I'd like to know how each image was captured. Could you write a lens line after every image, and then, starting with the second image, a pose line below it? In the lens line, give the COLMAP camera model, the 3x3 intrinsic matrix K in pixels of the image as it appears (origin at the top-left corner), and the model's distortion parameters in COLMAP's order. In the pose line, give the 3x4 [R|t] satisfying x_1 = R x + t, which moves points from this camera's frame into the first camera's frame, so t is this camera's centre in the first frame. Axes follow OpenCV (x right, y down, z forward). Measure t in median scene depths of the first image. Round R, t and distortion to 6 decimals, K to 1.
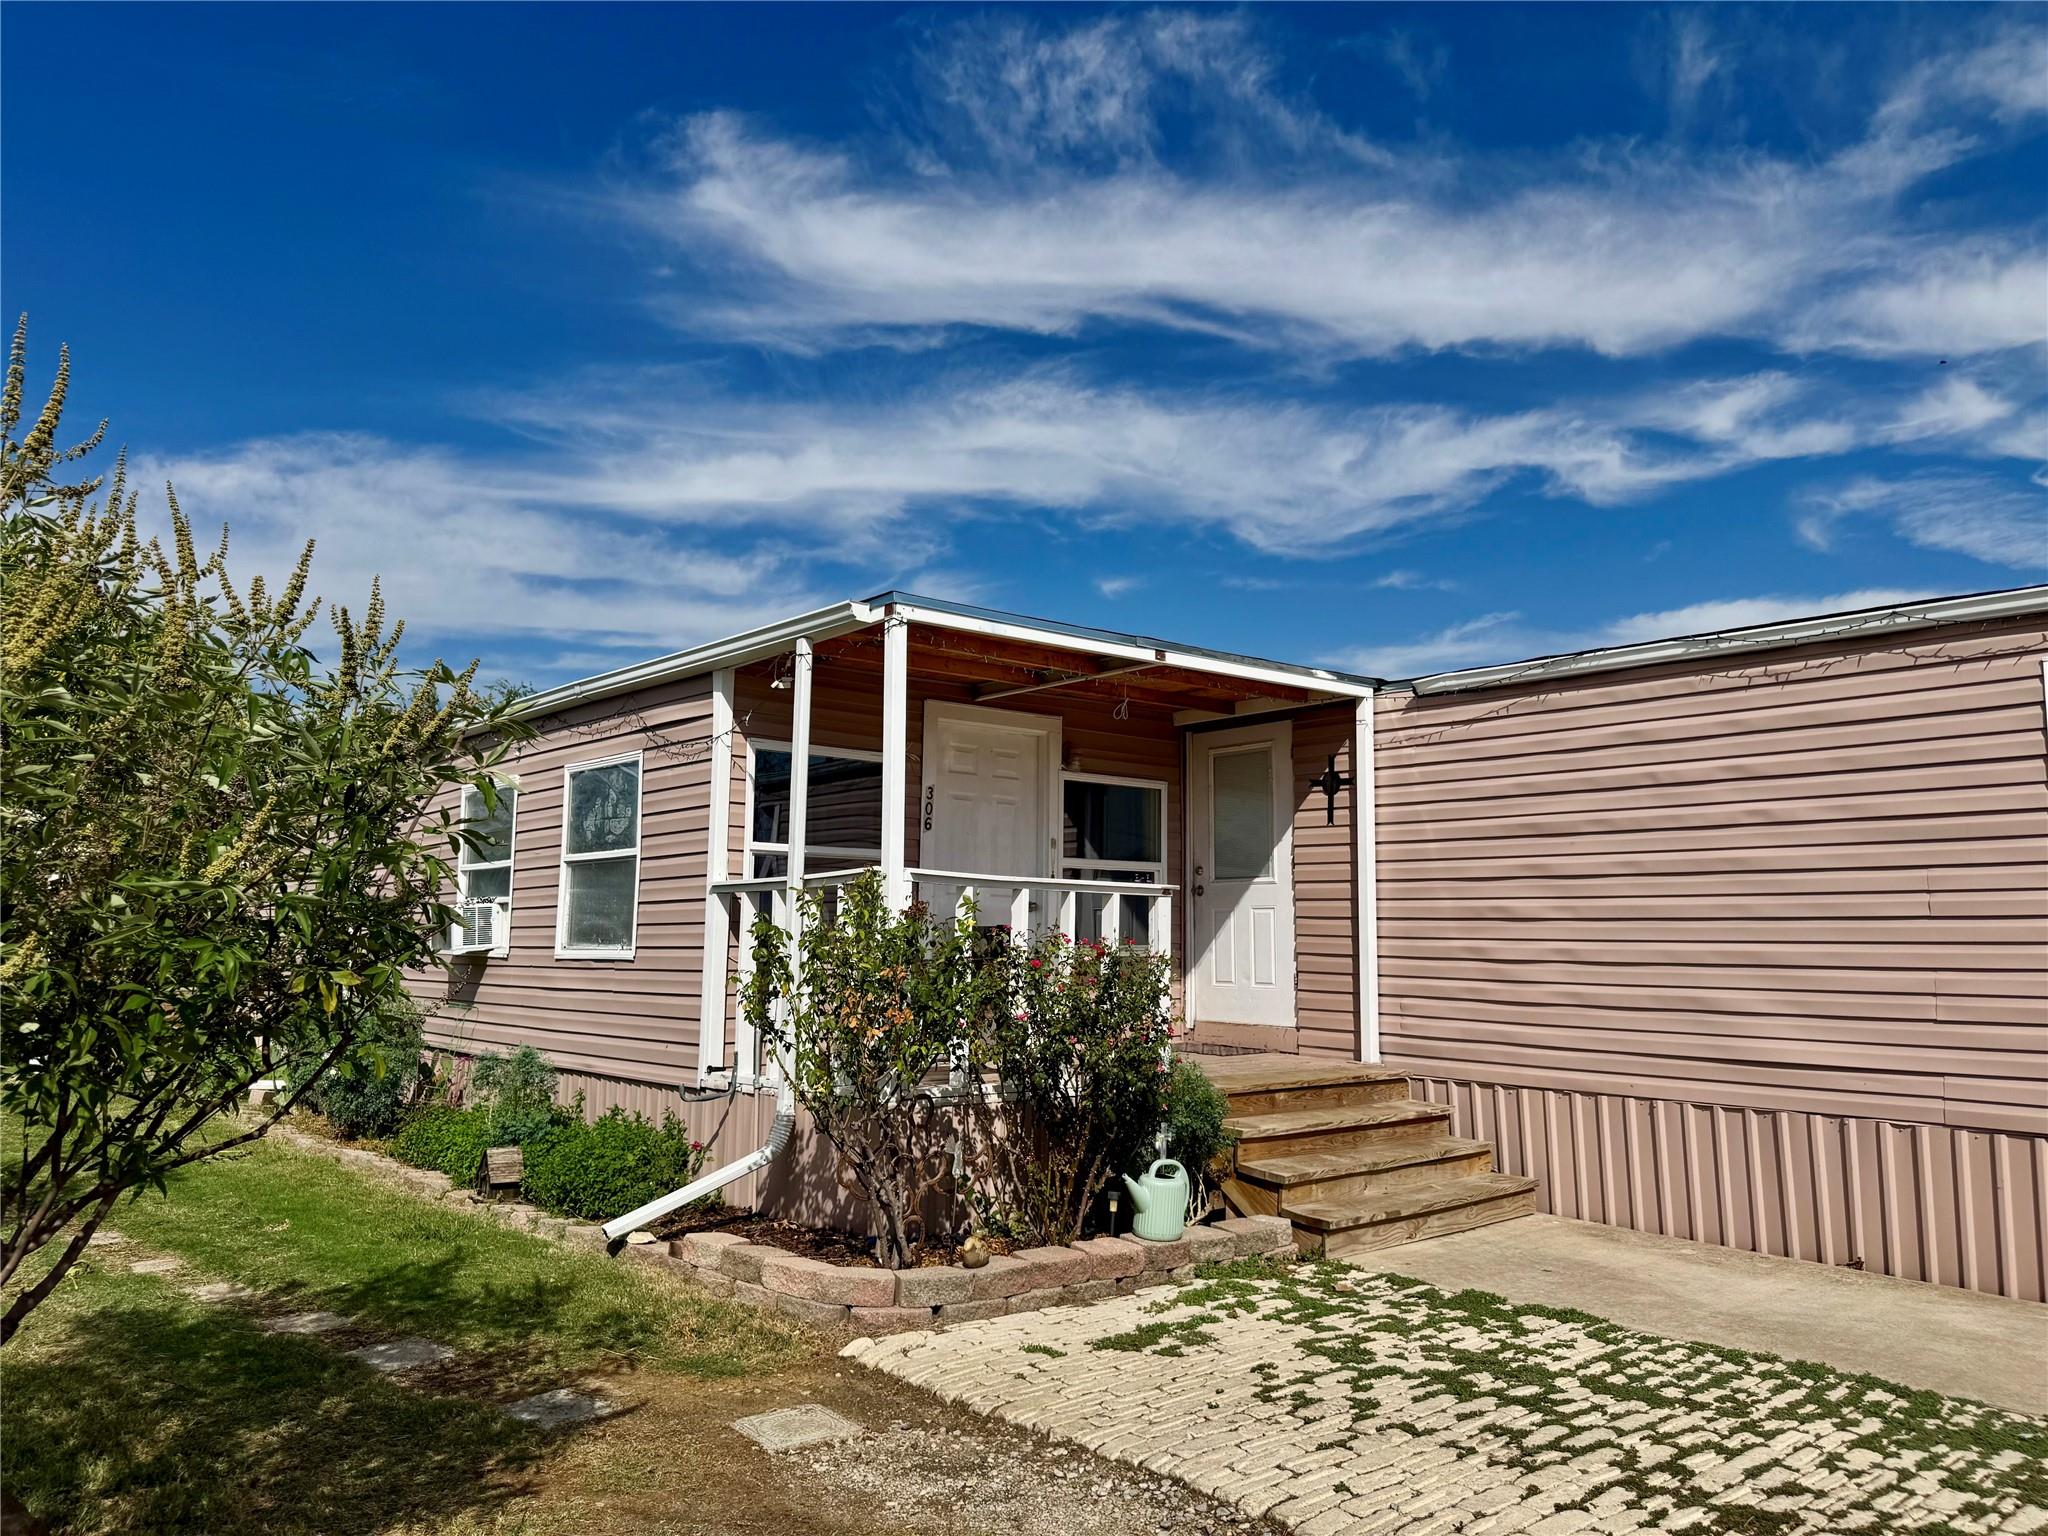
lens RADIAL K [[1421.0, 0, 1022.5], [0, 1421.0, 734.2], [0, 0, 1]] dist [0.075220, -0.120764]
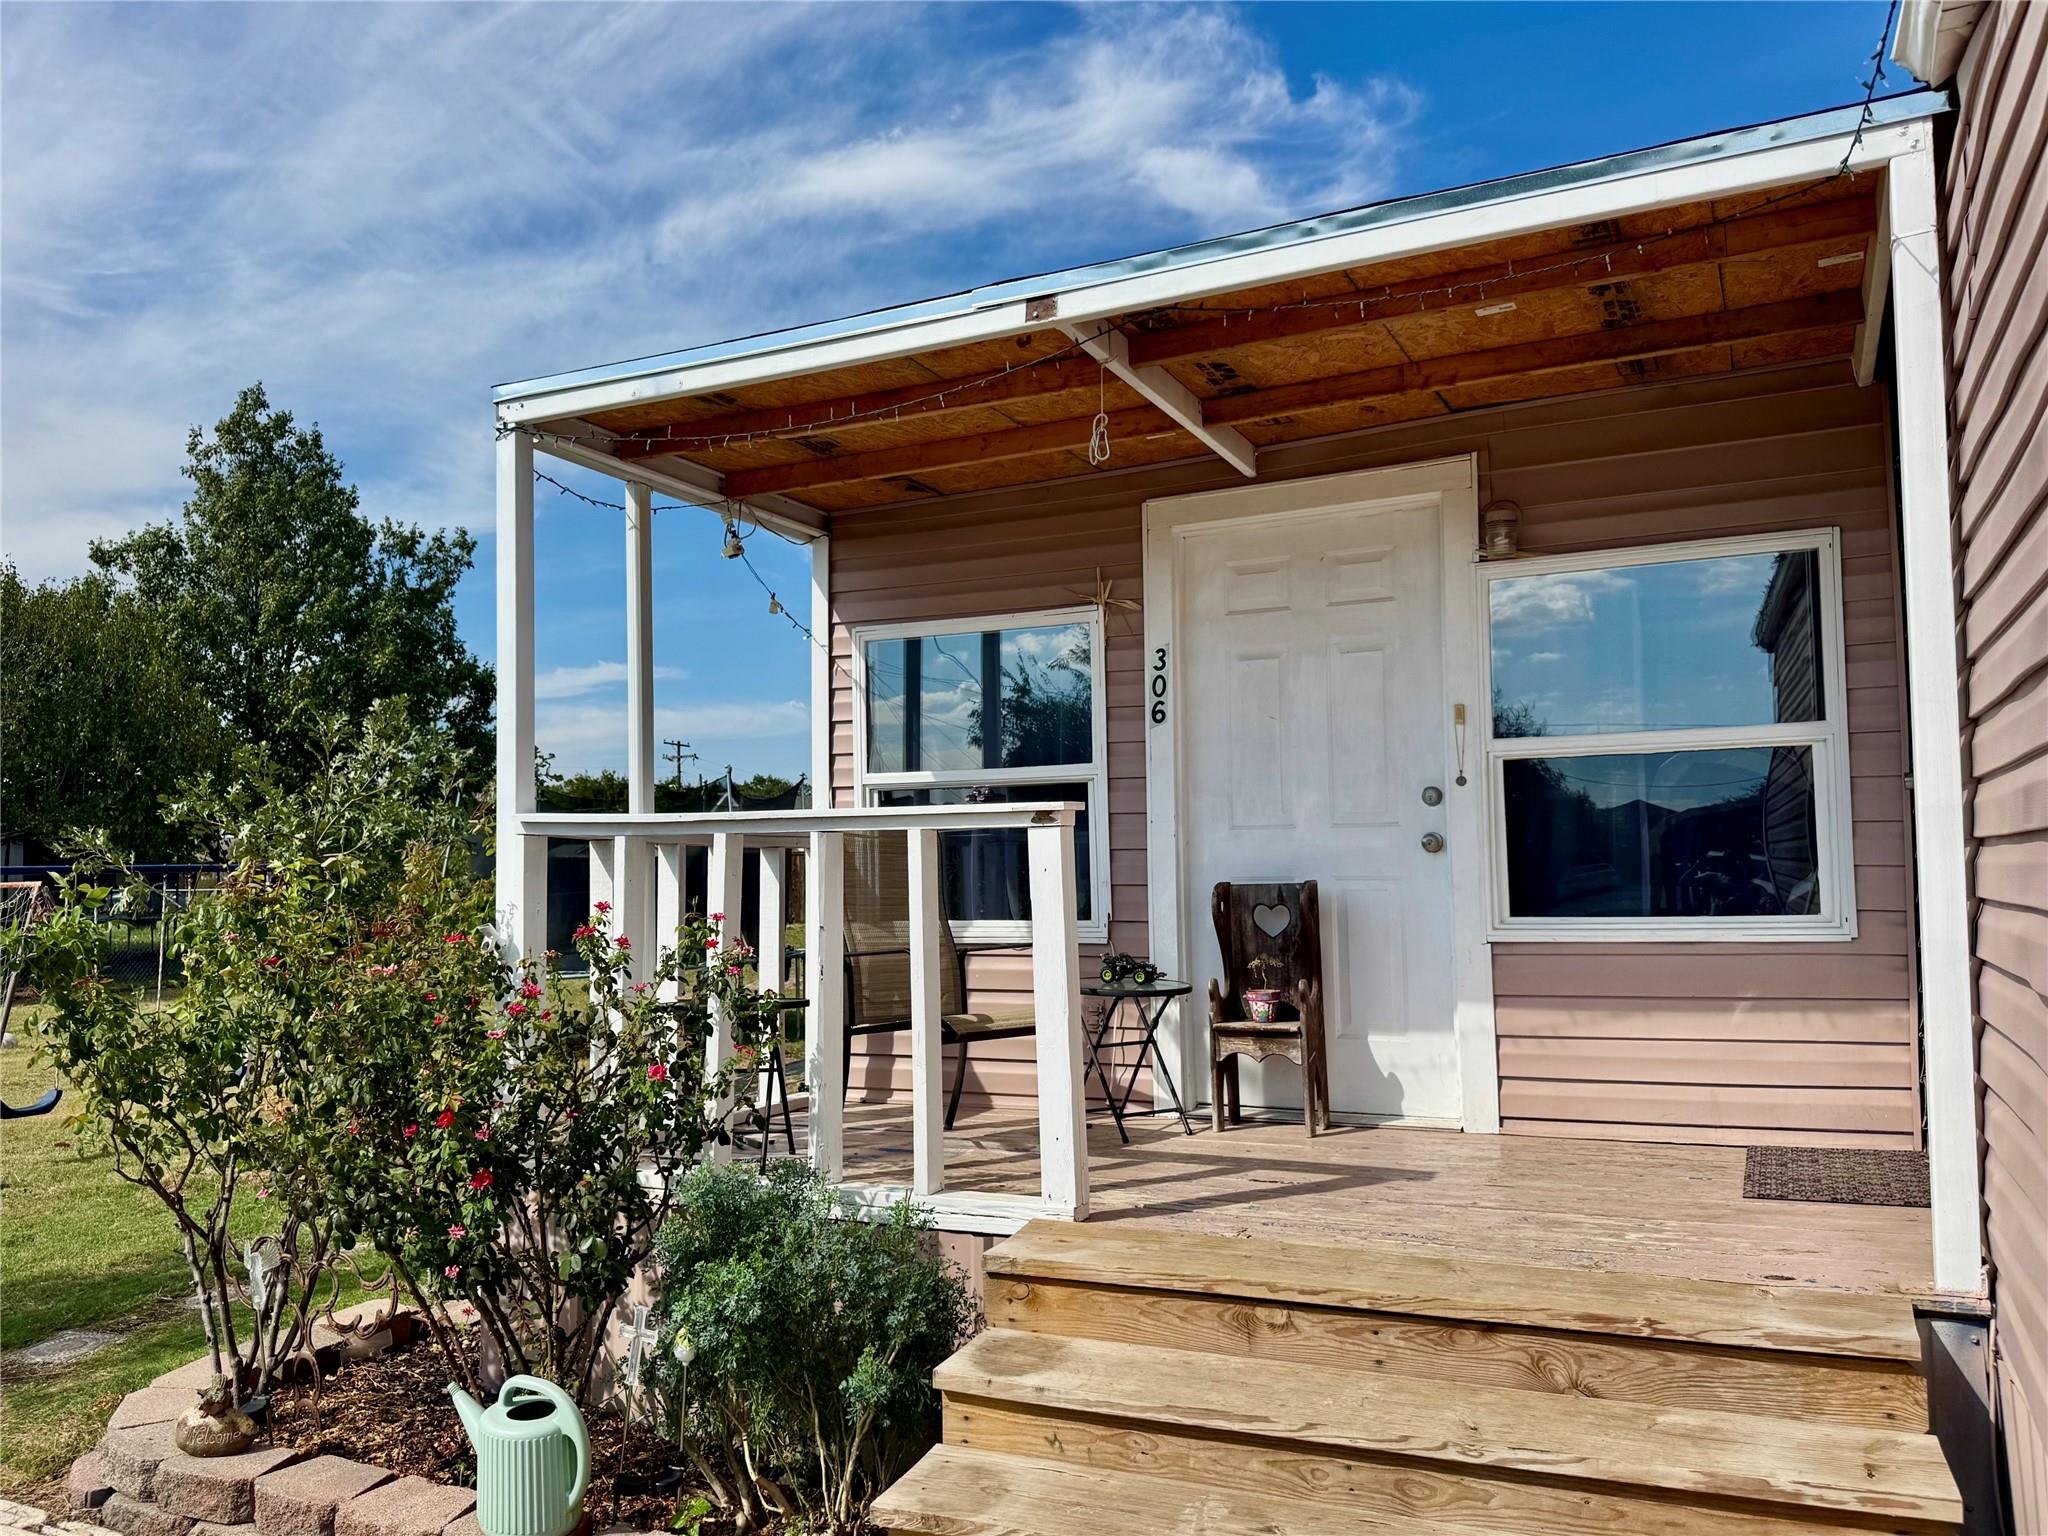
lens RADIAL K [[1538.7, 0, 1024.0], [0, 1538.7, 768.0], [0, 0, 1]] dist [0.081015, -0.111972]
pose [[0.406960, -0.085207, -0.909463, 0.485448], [0.148265, 0.988599, -0.026277, 0.094439], [0.901333, -0.124148, 0.414954, 0.690771]]
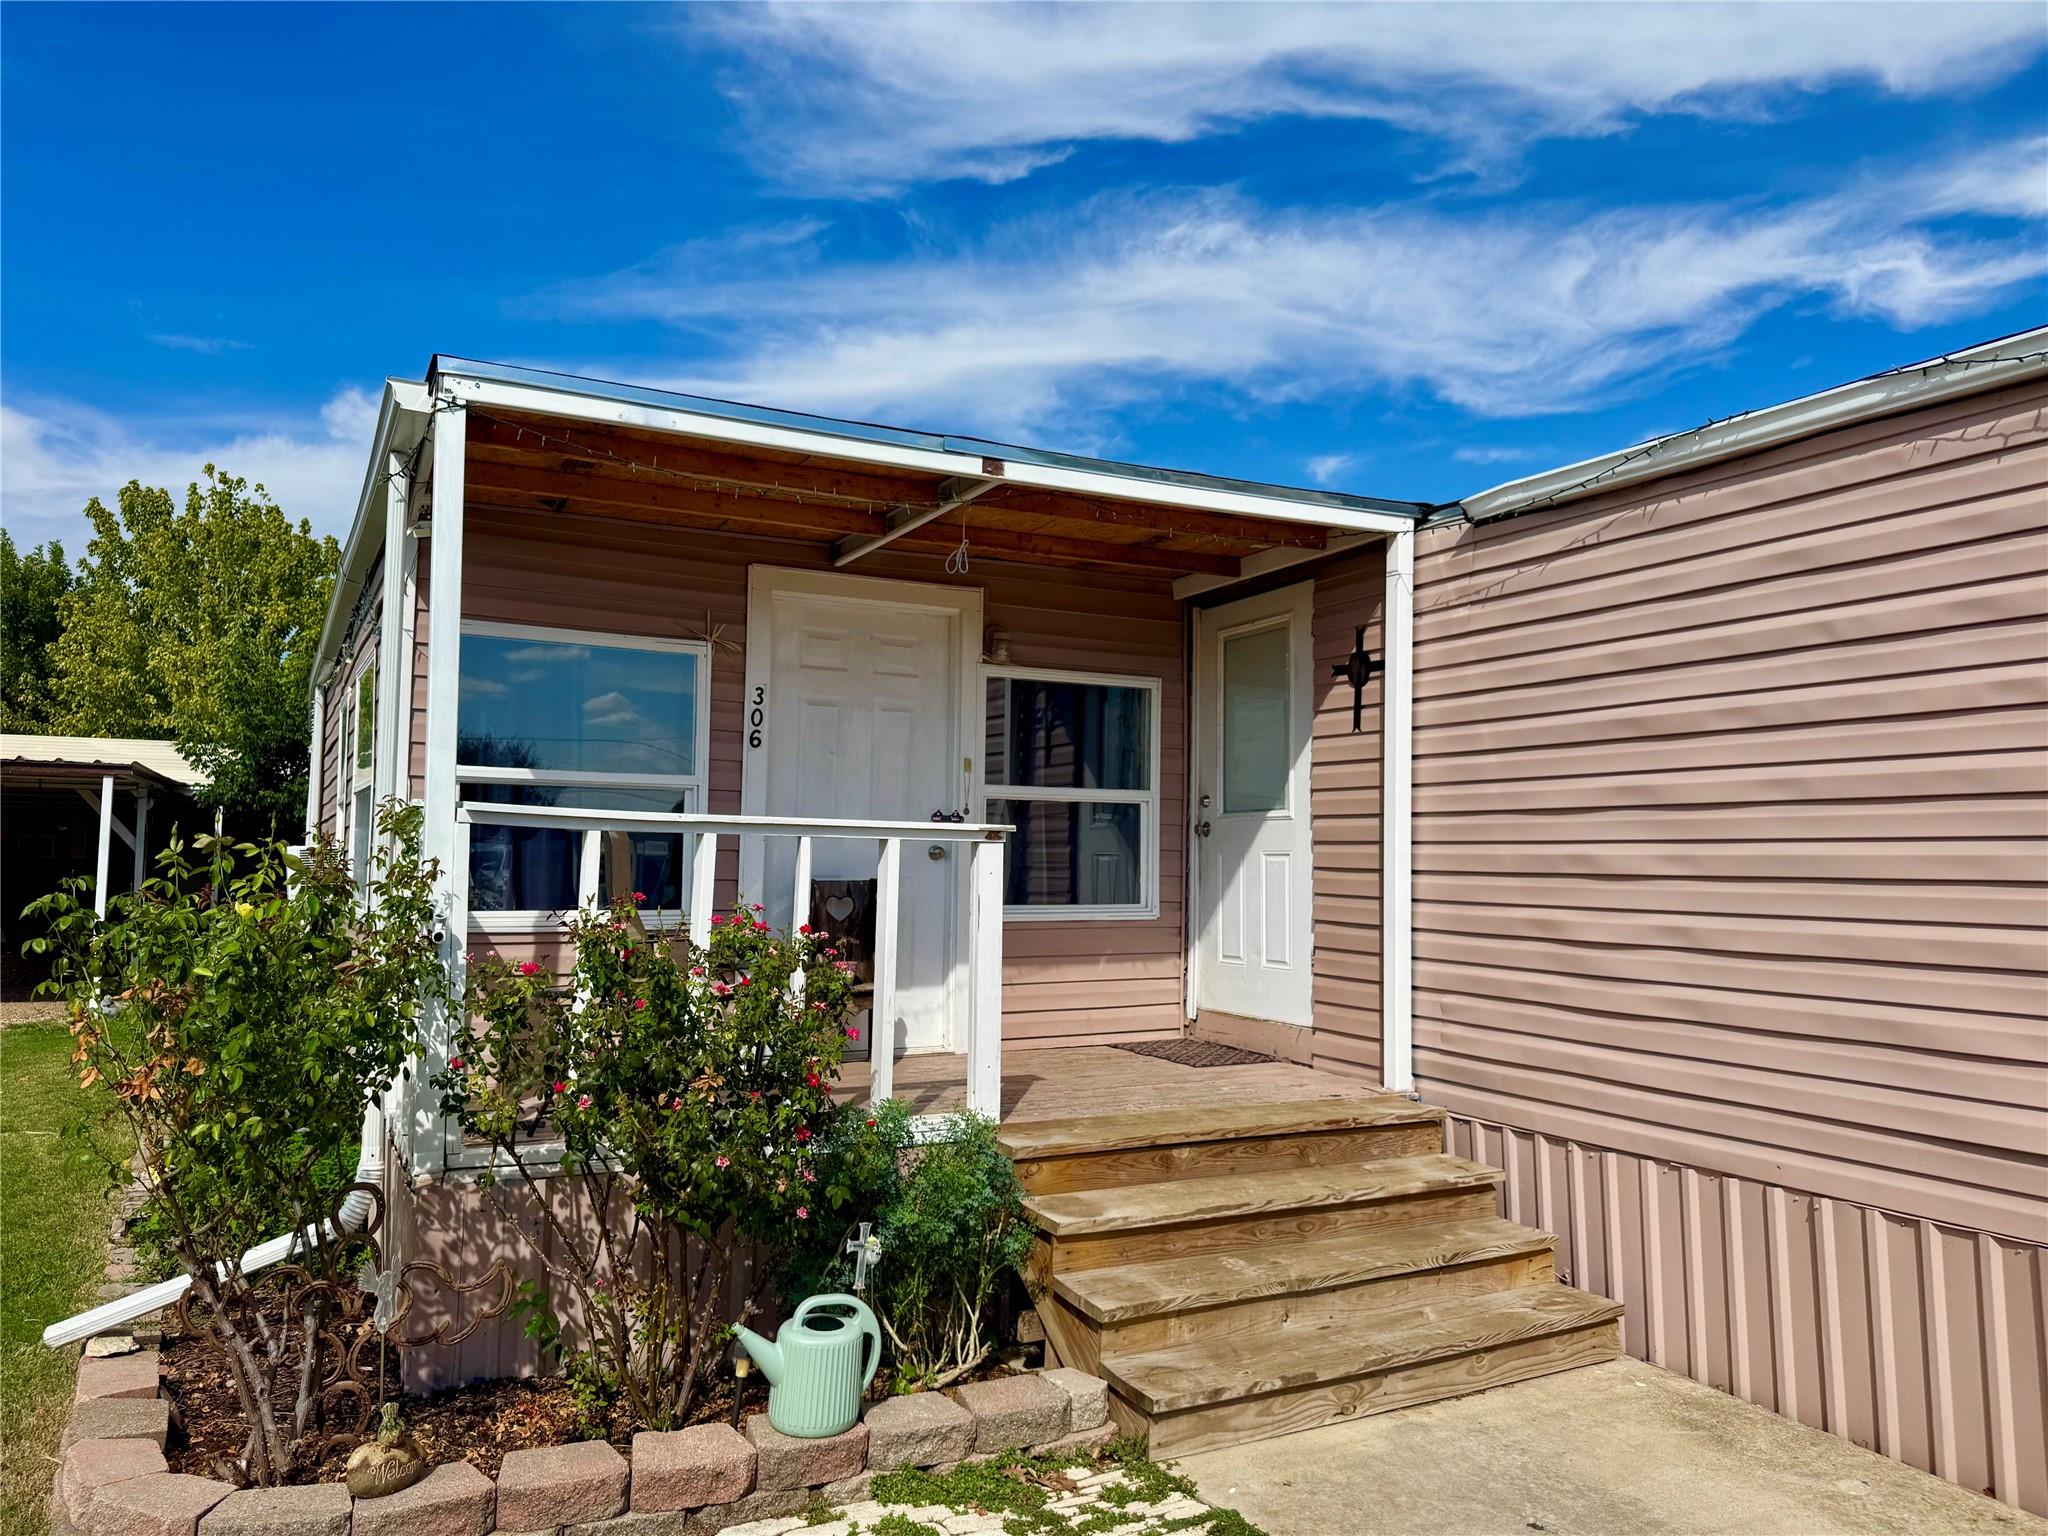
lens RADIAL K [[1439.2, 0, 1006.0], [0, 1439.2, 766.5], [0, 0, 1]] dist [0.076000, -0.131508]
pose [[0.975231, -0.011854, -0.220870, 0.217575], [0.027579, 0.997287, 0.068249, 0.030940], [0.219462, -0.072650, 0.972912, 0.323871]]
